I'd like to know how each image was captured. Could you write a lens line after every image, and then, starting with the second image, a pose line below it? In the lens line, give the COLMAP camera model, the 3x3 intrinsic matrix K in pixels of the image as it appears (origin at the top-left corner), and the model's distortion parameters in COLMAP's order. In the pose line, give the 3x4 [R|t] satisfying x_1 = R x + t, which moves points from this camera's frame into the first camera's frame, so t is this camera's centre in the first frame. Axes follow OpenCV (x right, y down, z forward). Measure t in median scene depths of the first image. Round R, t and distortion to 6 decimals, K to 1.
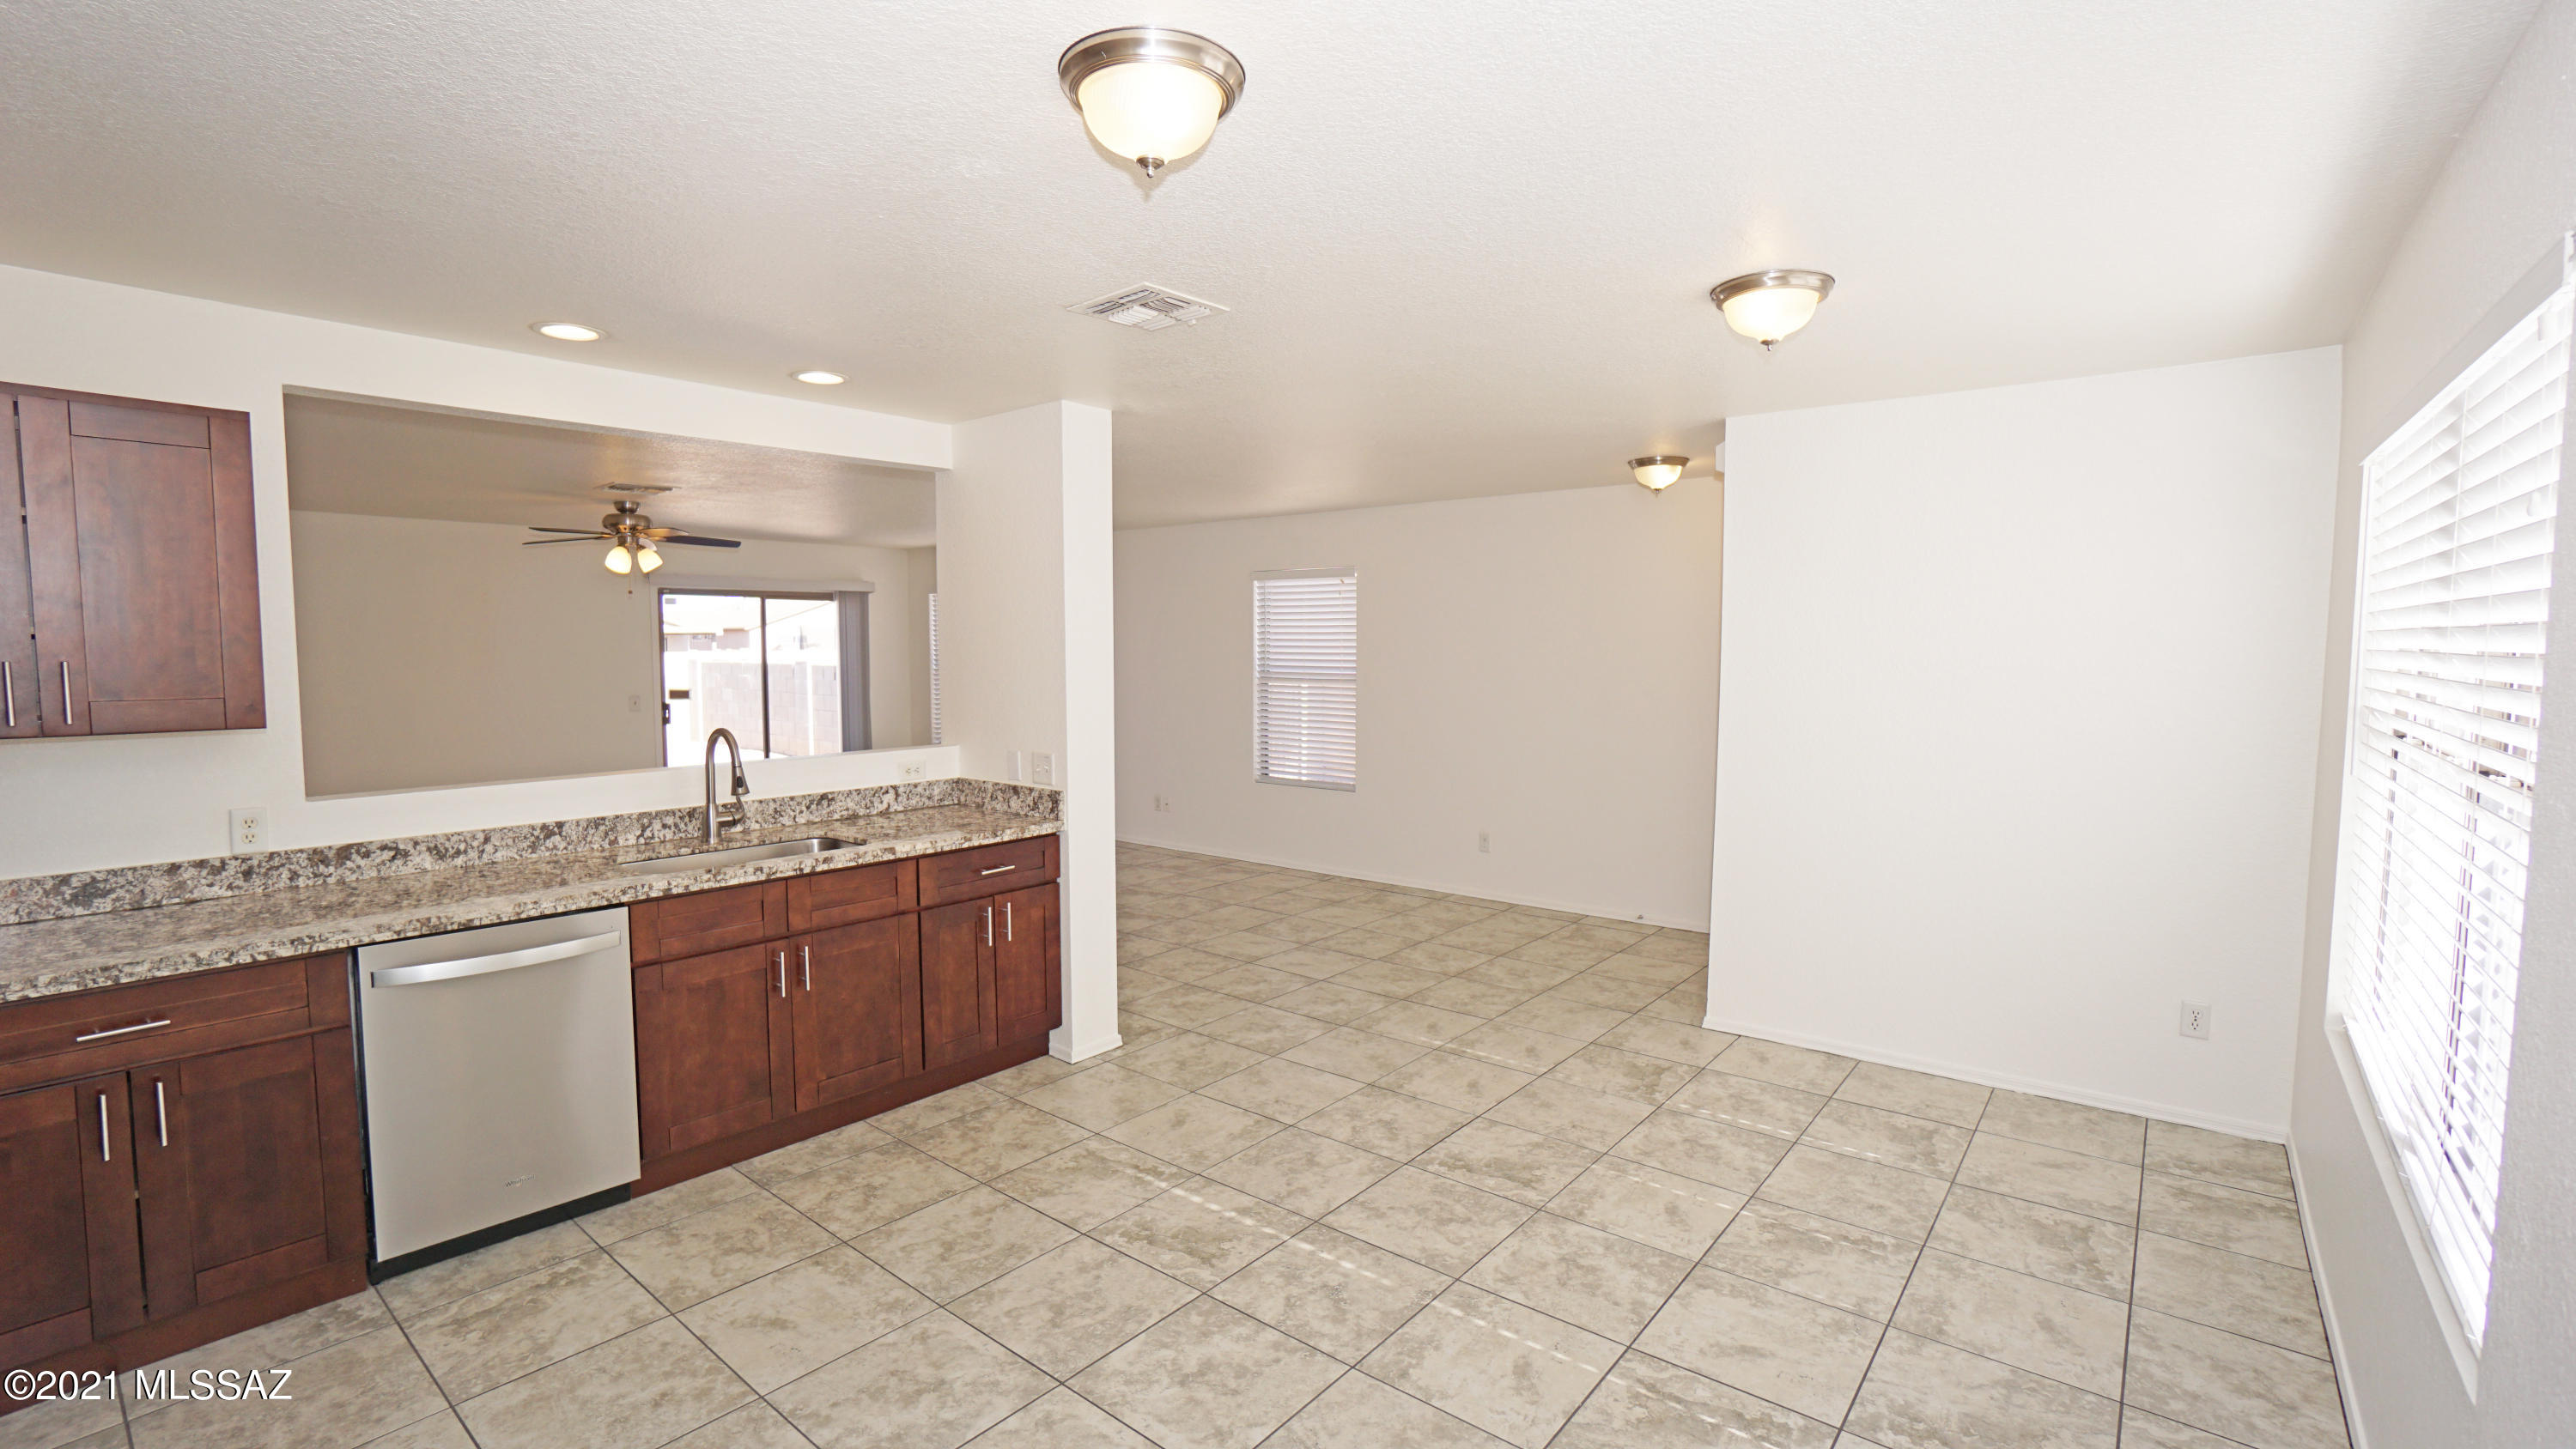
lens RADIAL K [[1128.8, 0, 1275.2], [0, 1128.8, 719.0], [0, 0, 1]] dist [-0.066575, 0.023138]
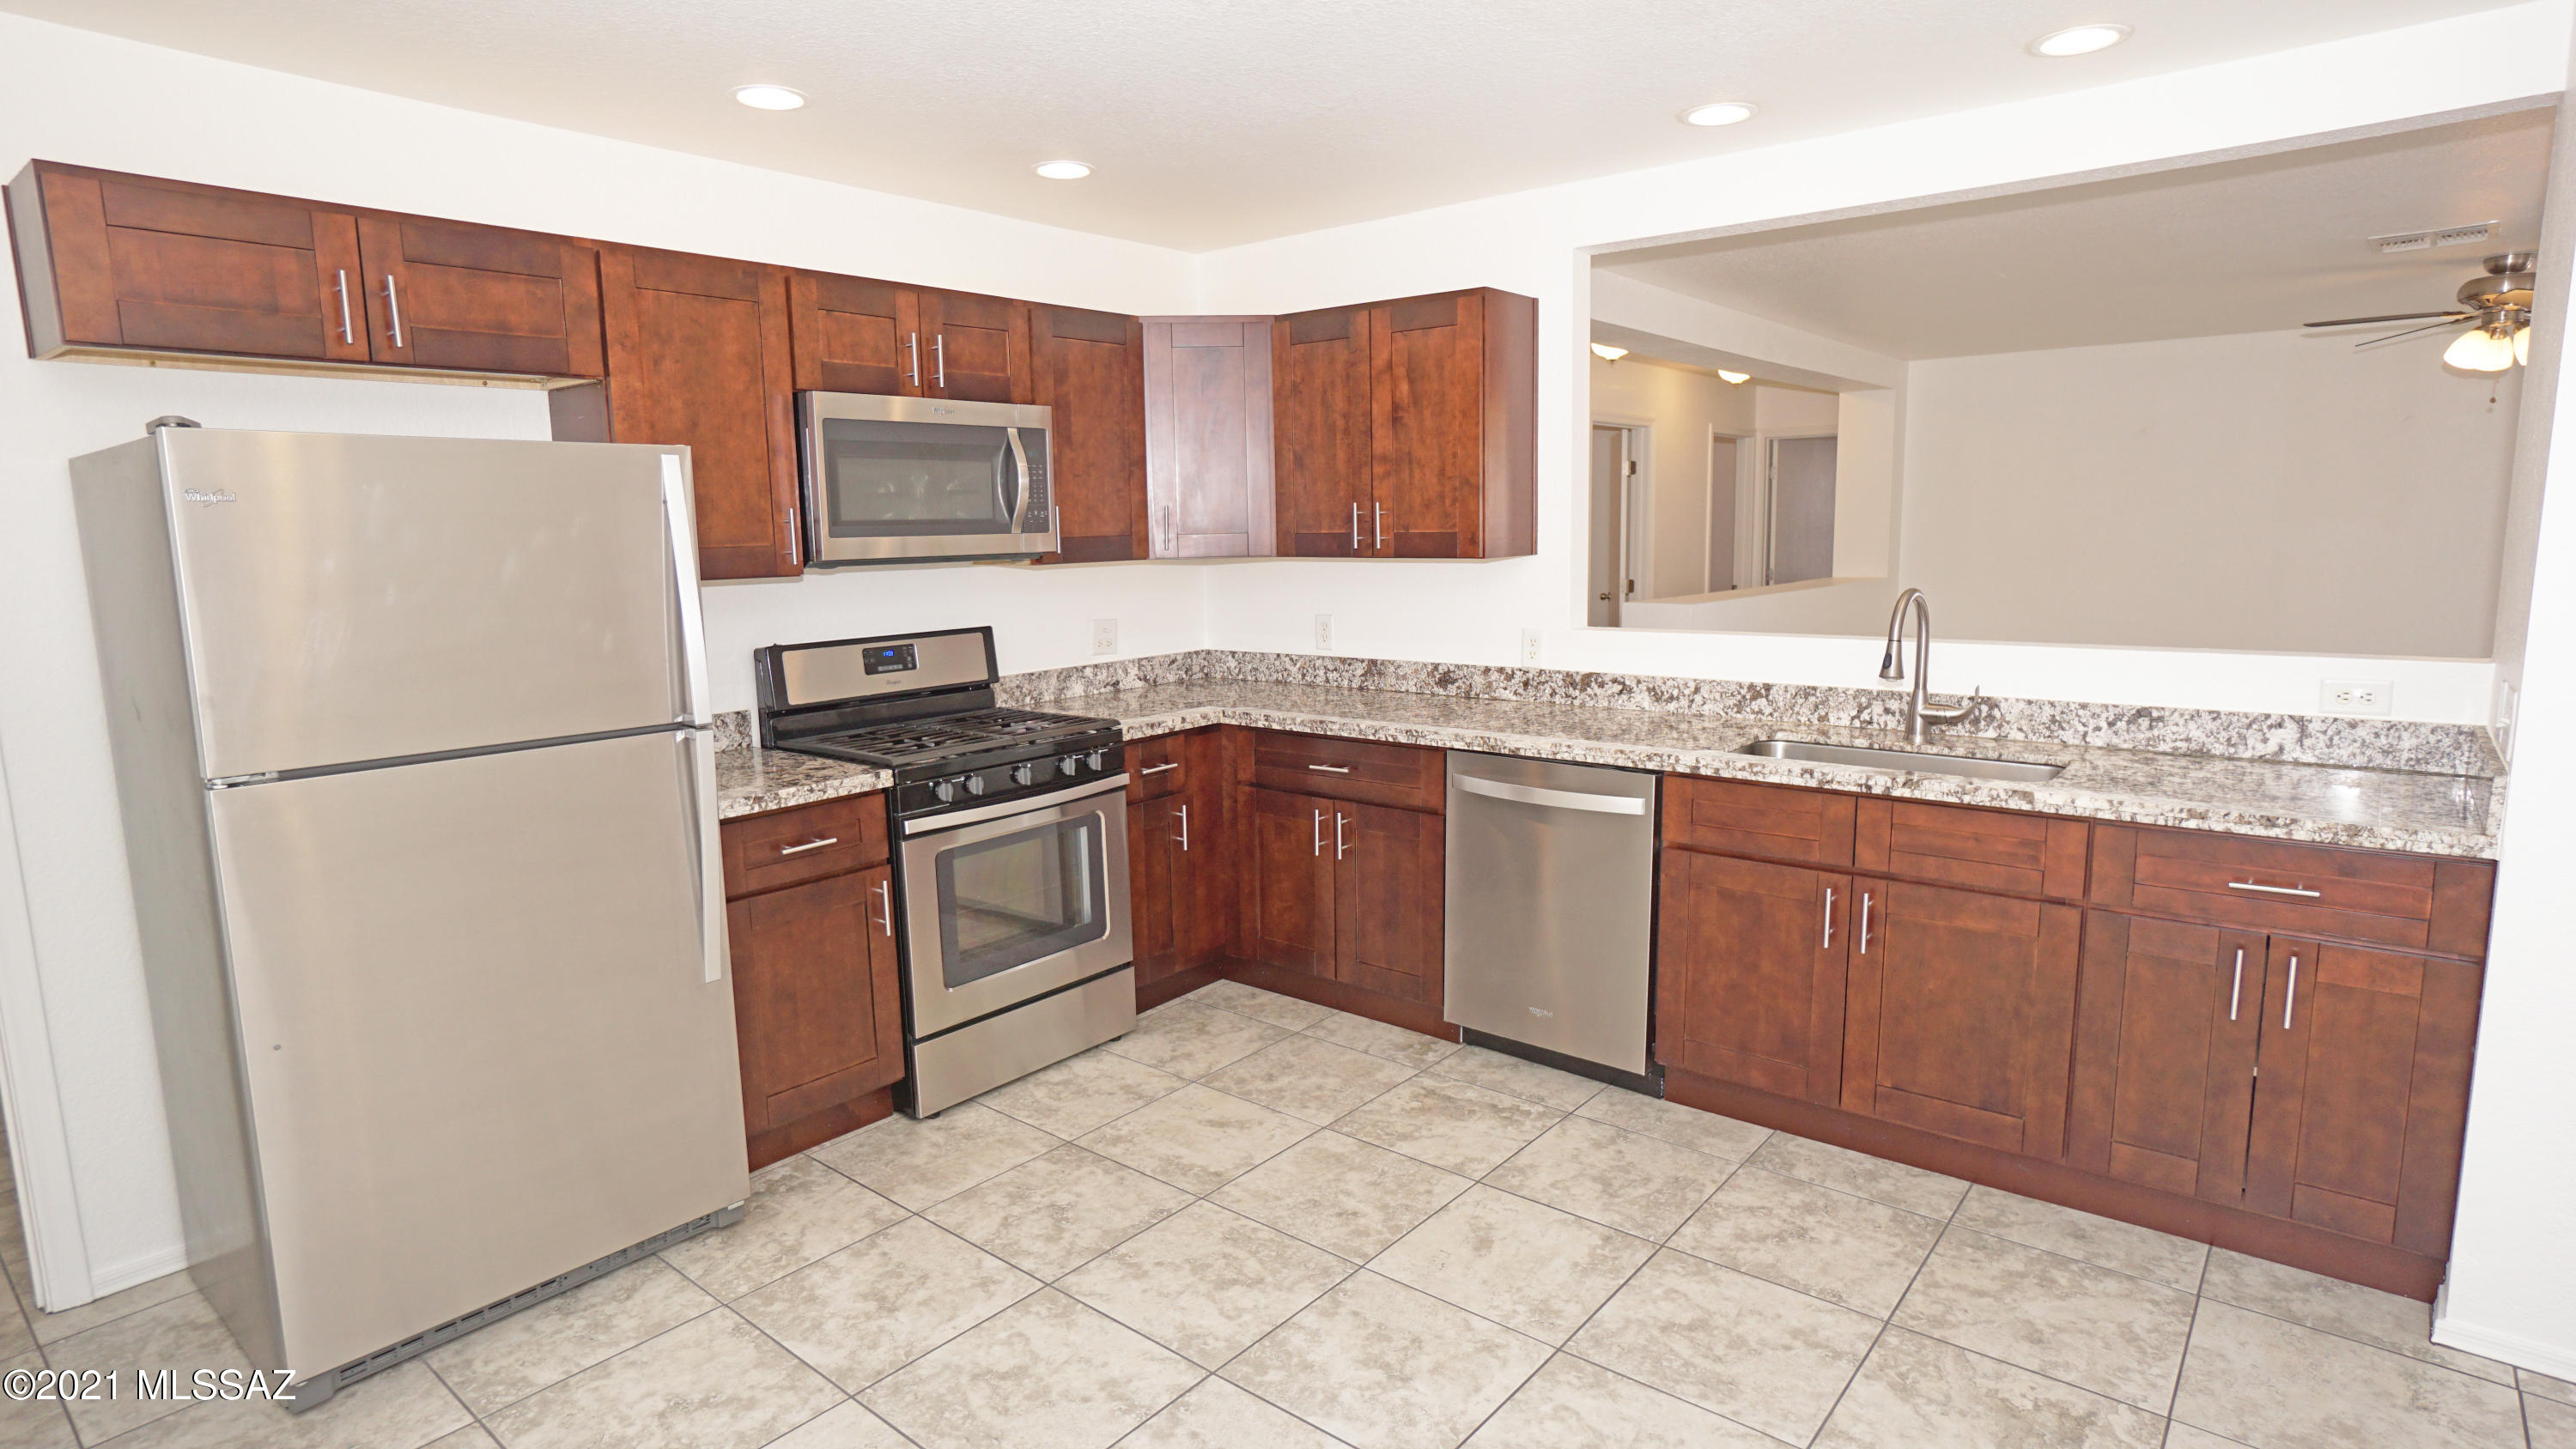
lens RADIAL K [[1338.4, 0, 1280.1], [0, 1338.4, 717.6], [0, 0, 1]] dist [-0.024033, 0.001508]
pose [[-0.006877, 0.142906, -0.989712, 0.402313], [-0.047970, 0.988549, 0.143072, -0.013749], [0.998825, 0.048461, 0.000057, 0.585334]]
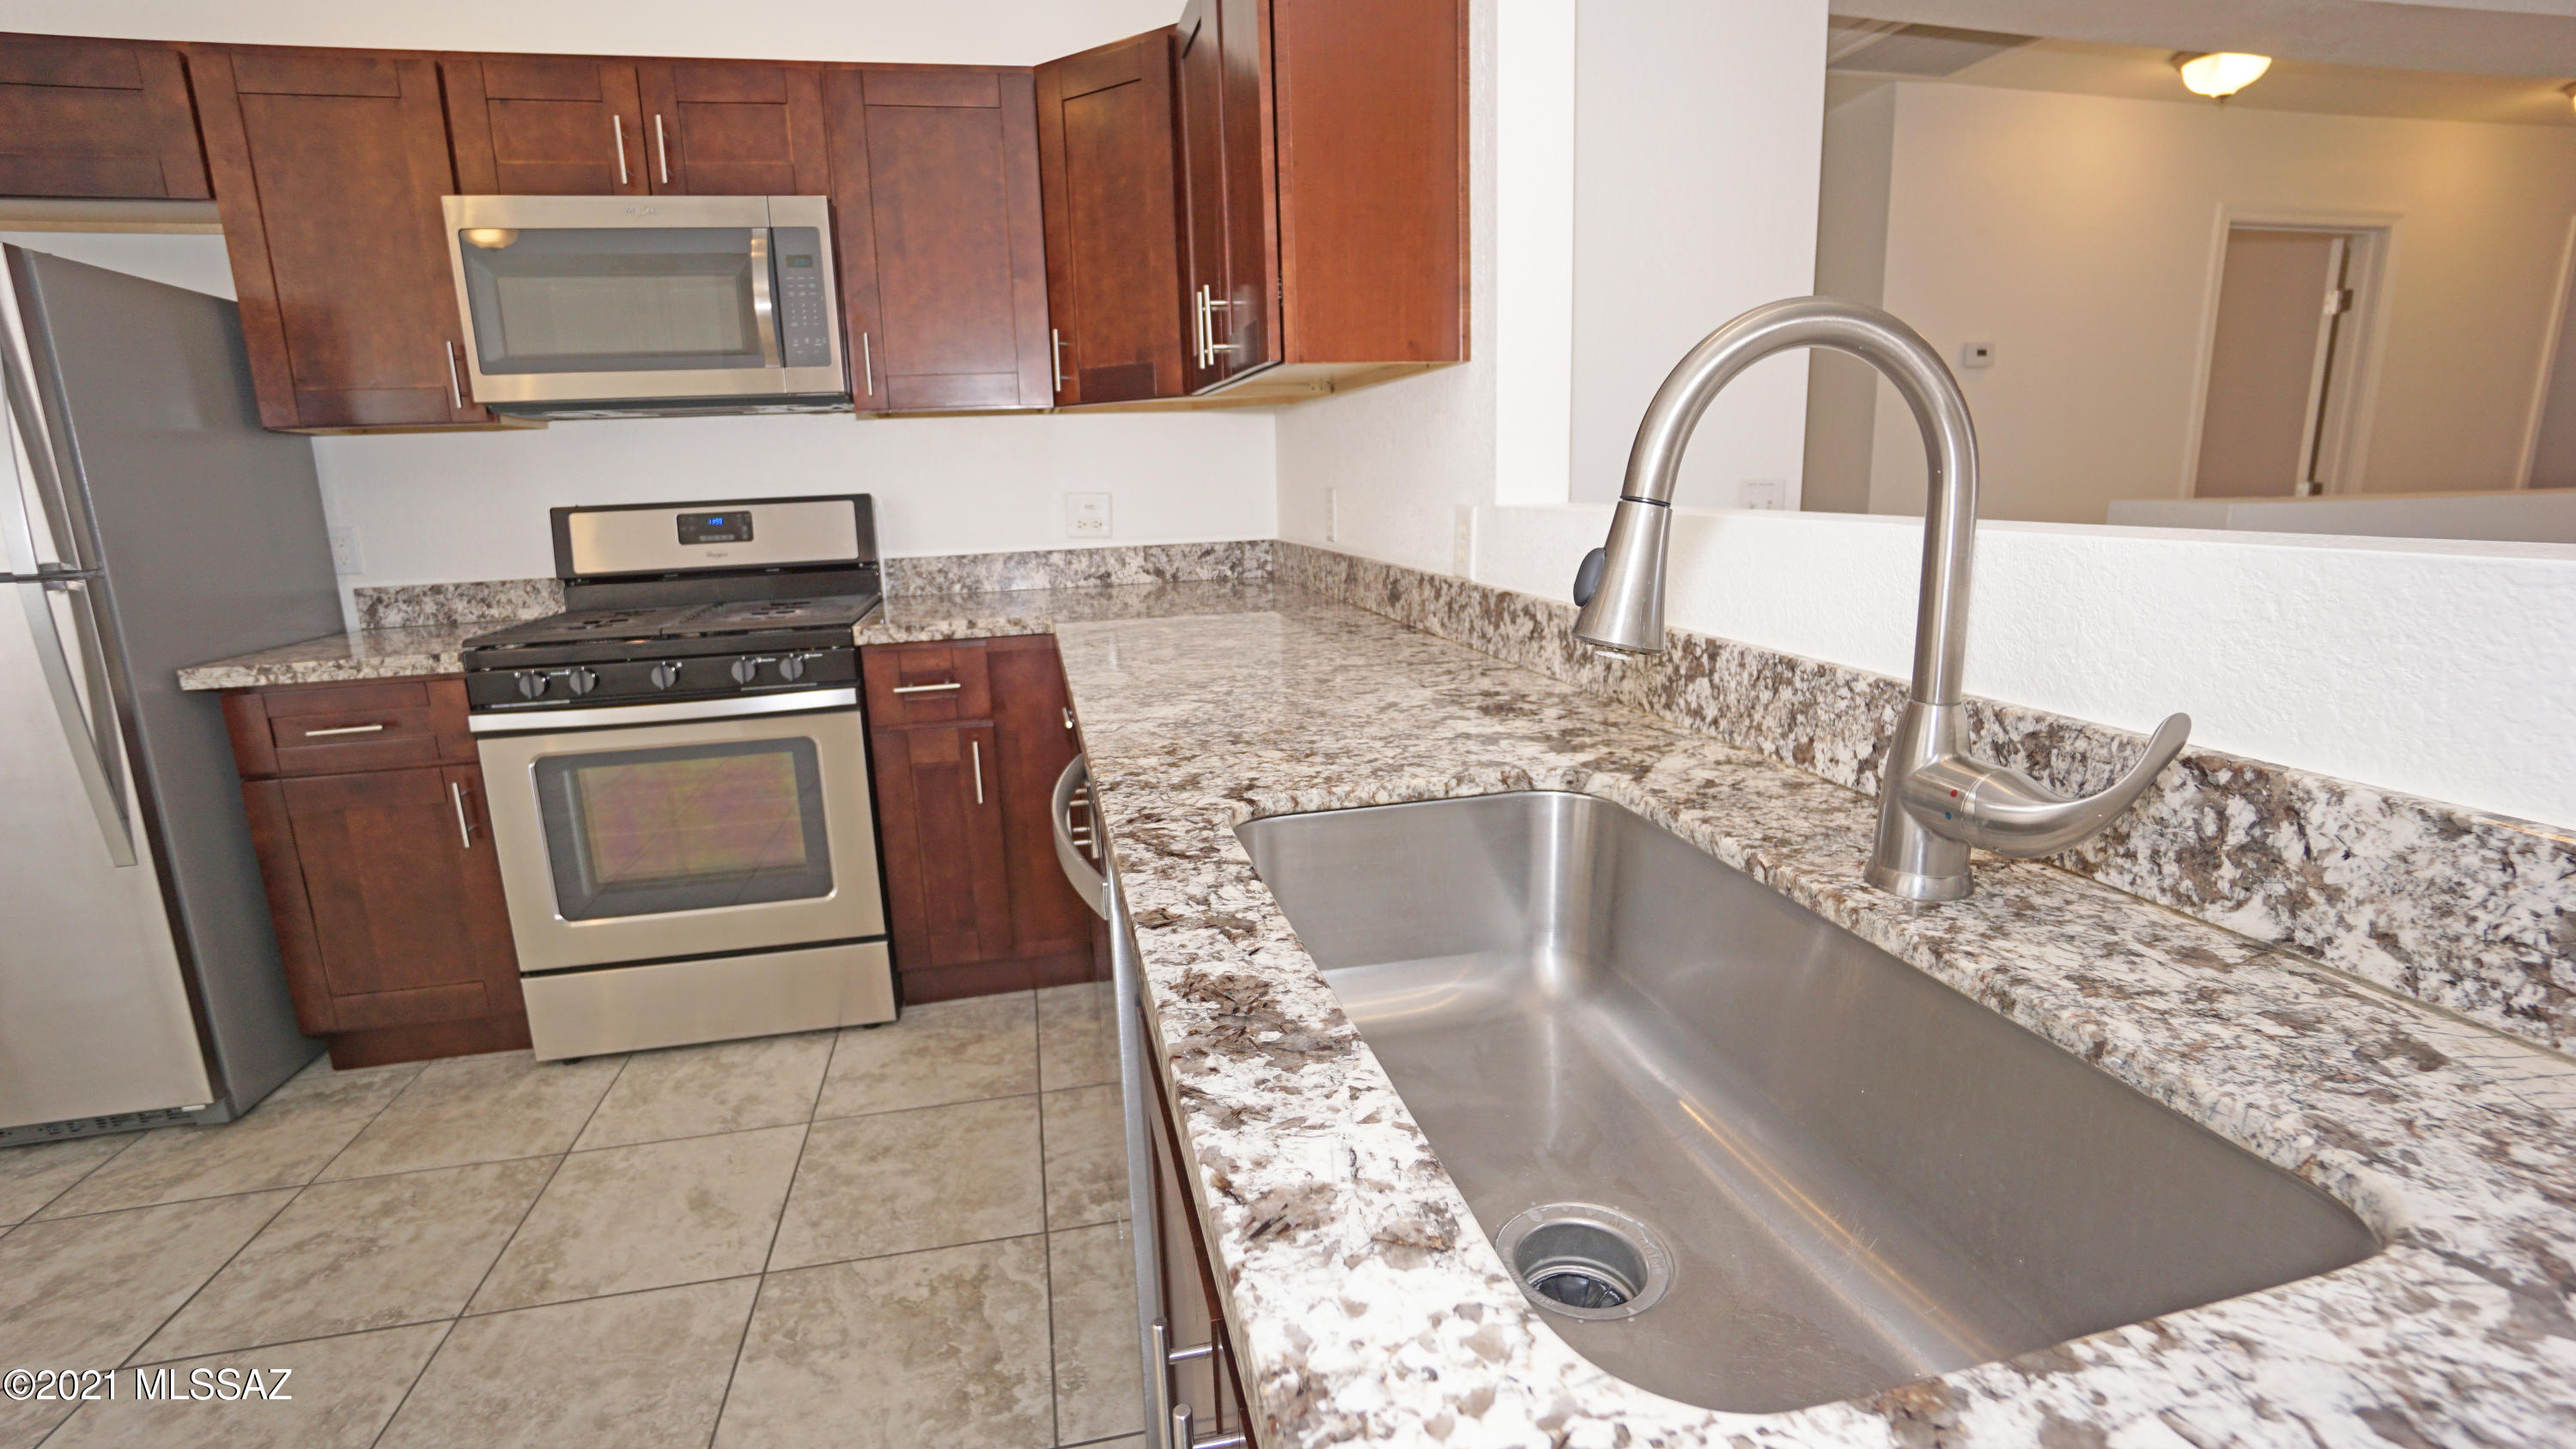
lens RADIAL K [[1128.8, 0, 1275.2], [0, 1128.8, 719.0], [0, 0, 1]] dist [-0.066575, 0.023138]
pose [[-0.612684, 0.184313, -0.768536, -0.288712], [-0.025702, 0.967265, 0.252464, 0.032396], [0.789910, 0.174434, -0.587890, 1.055201]]
